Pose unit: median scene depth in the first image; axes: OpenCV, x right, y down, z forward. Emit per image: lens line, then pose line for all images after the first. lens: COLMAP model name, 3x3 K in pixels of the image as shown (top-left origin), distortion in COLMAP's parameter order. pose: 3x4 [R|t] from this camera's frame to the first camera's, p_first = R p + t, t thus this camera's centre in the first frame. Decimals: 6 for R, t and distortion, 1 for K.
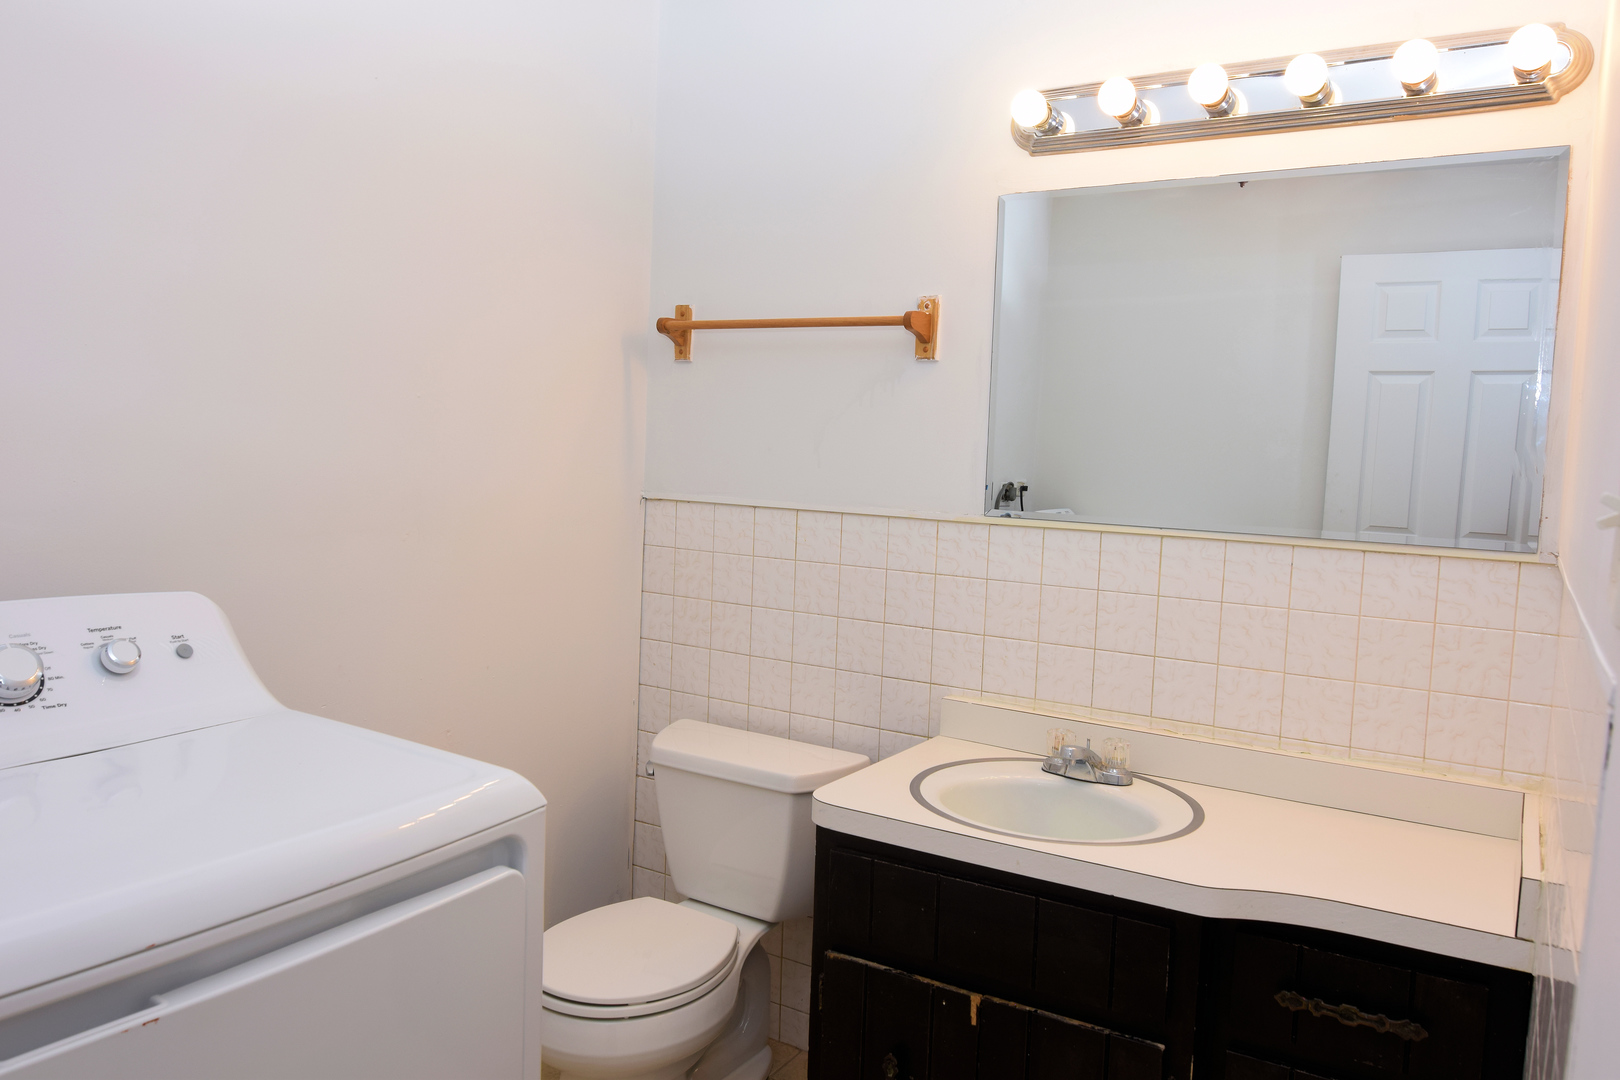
lens RADIAL K [[1145.3, 0, 810.0], [0, 1145.3, 540.0], [0, 0, 1]] dist [-0.020610, -0.003033]
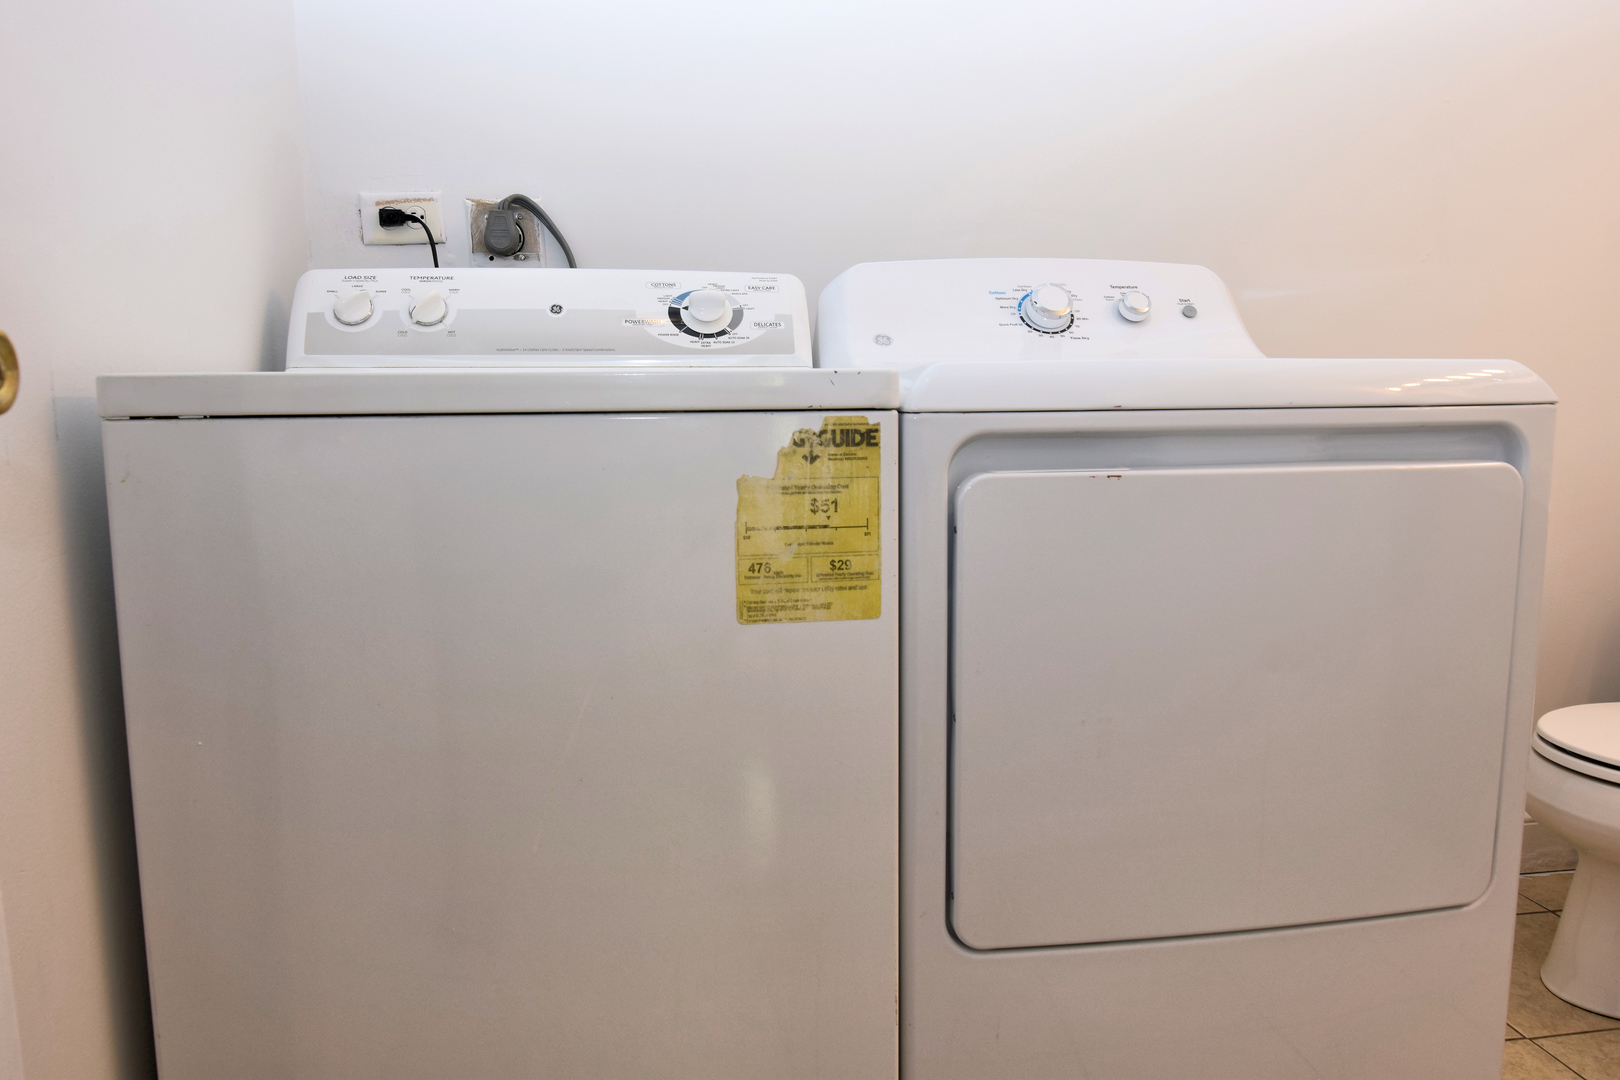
lens RADIAL K [[1133.1, 0, 810.0], [0, 1133.1, 540.0], [0, 0, 1]] dist [-0.019836, -0.001561]
pose [[0.646501, 0.056876, -0.760790, 0.030226], [-0.033453, 0.998371, 0.046209, 0.194343], [0.762179, -0.004424, 0.647351, 0.024385]]
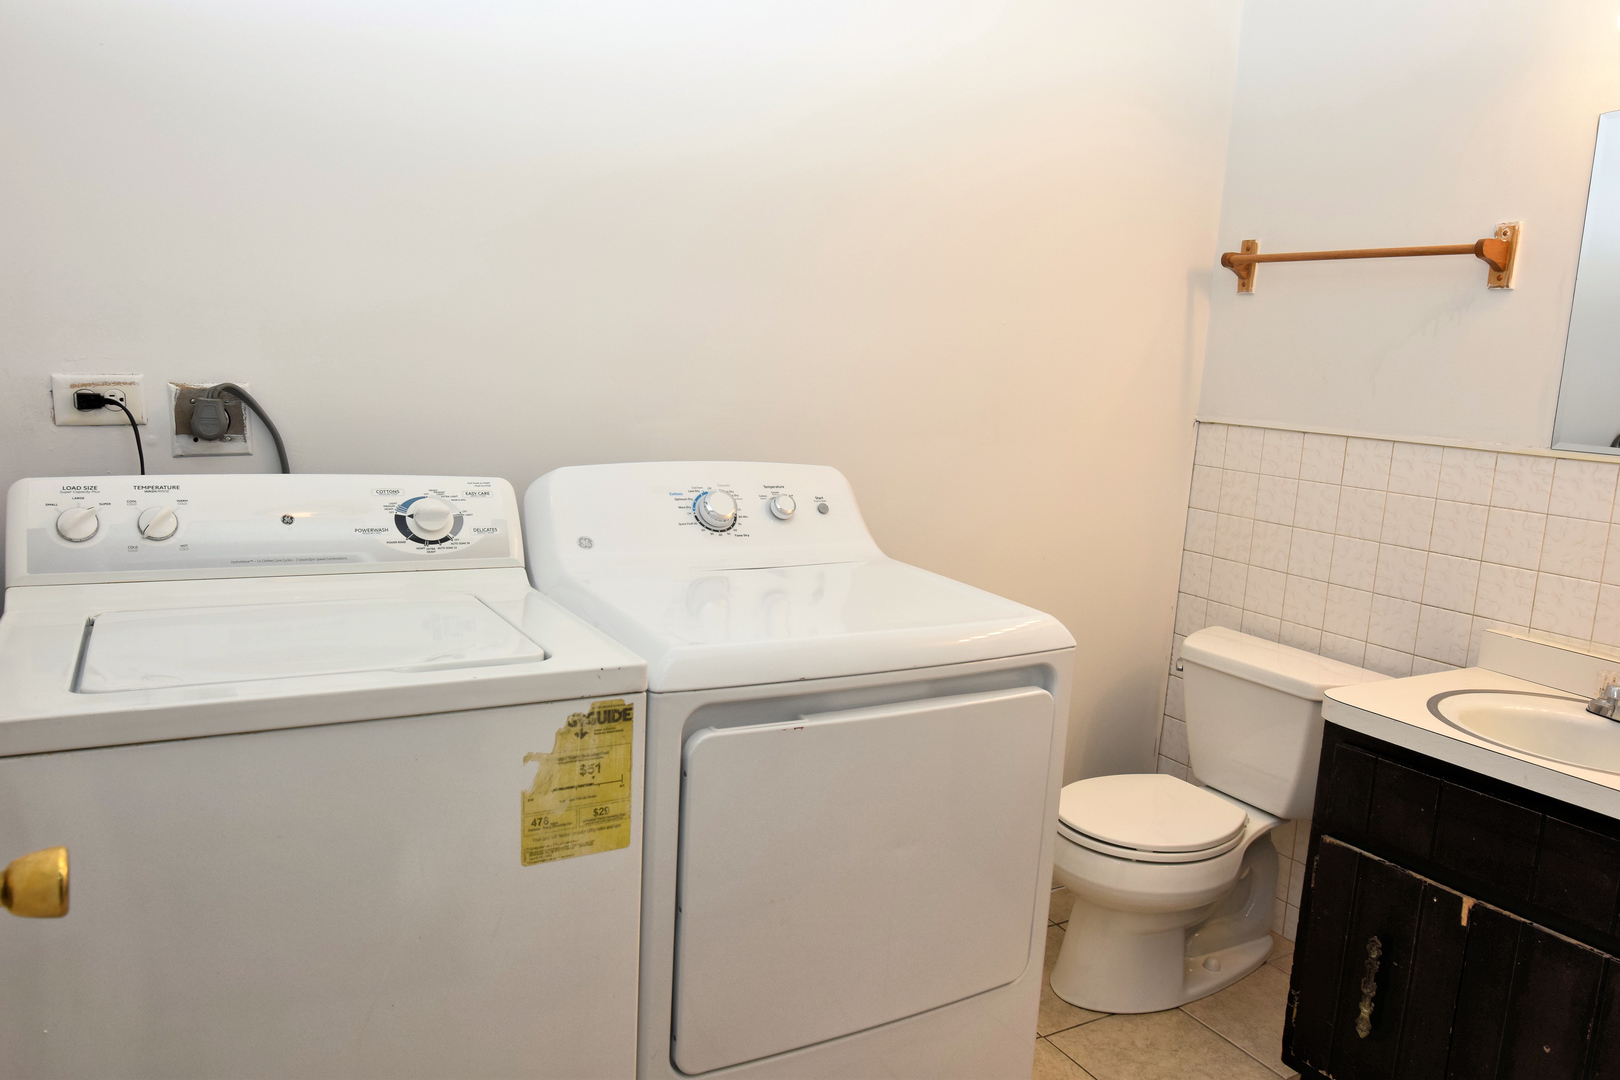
lens RADIAL K [[1133.1, 0, 810.0], [0, 1133.1, 540.0], [0, 0, 1]] dist [-0.019836, -0.001561]
pose [[0.878533, 0.088048, -0.469497, 0.052830], [-0.064115, 0.995707, 0.066759, 0.032087], [0.473360, -0.028548, 0.880407, -0.140725]]
